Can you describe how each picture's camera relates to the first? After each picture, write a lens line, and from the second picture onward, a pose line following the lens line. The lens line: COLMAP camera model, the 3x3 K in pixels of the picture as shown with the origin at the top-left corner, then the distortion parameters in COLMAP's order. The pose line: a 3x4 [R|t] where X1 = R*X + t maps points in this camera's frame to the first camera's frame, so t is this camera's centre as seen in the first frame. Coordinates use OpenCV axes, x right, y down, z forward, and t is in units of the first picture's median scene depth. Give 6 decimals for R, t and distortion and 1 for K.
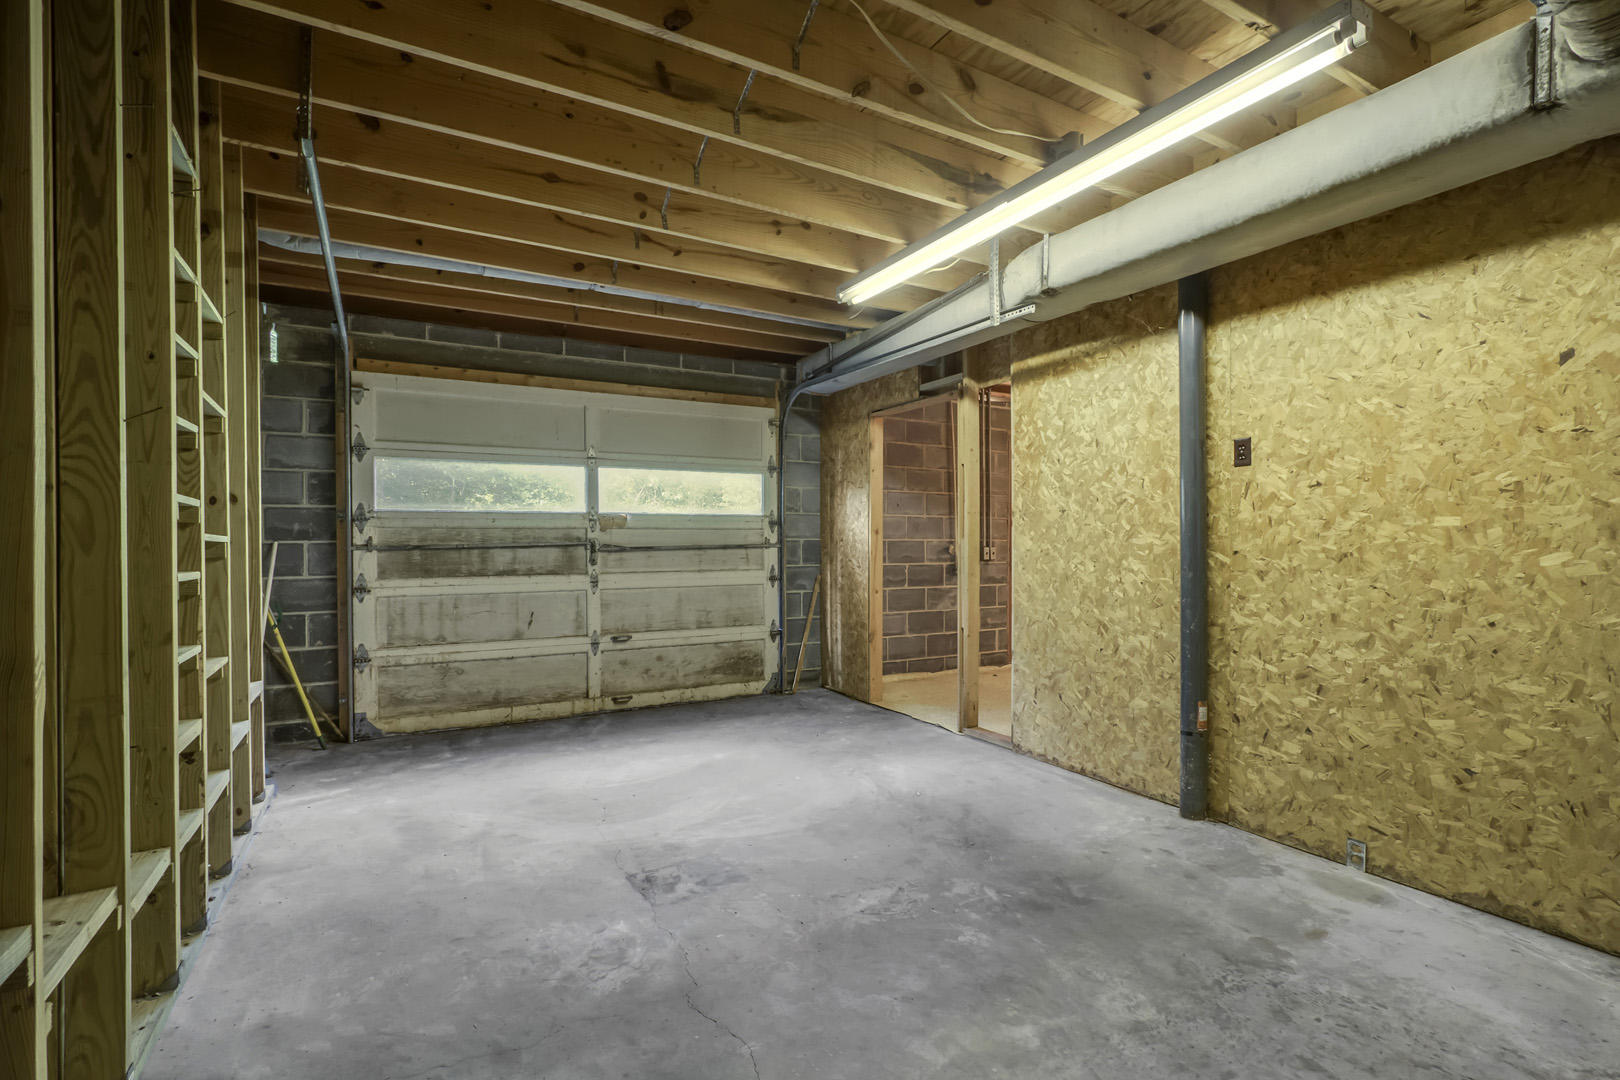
lens RADIAL K [[742.6, 0, 805.6], [0, 742.6, 546.4], [0, 0, 1]] dist [-0.016711, 0.004016]
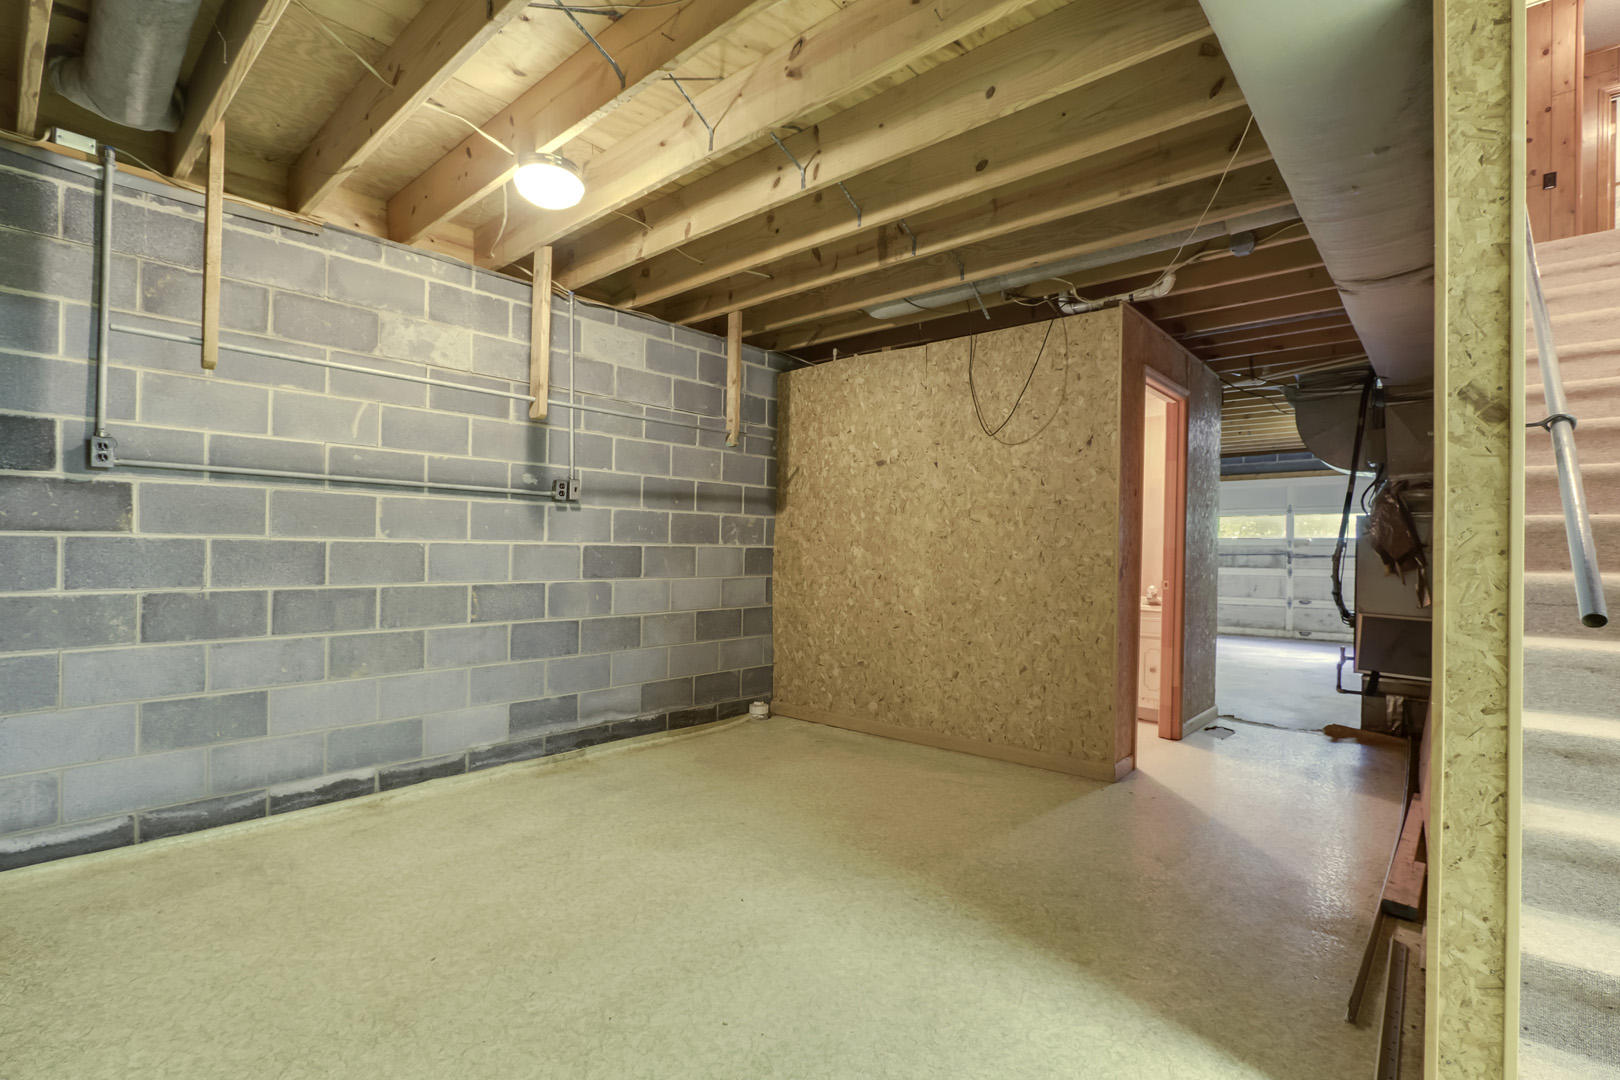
lens RADIAL K [[742.6, 0, 806.7], [0, 742.6, 546.3], [0, 0, 1]] dist [-0.016711, 0.004016]
pose [[0.330434, 0.000082, -0.943829, 1.172915], [-0.014929, 0.999875, -0.005140, 0.006624], [0.943711, 0.015788, 0.330395, -0.899037]]
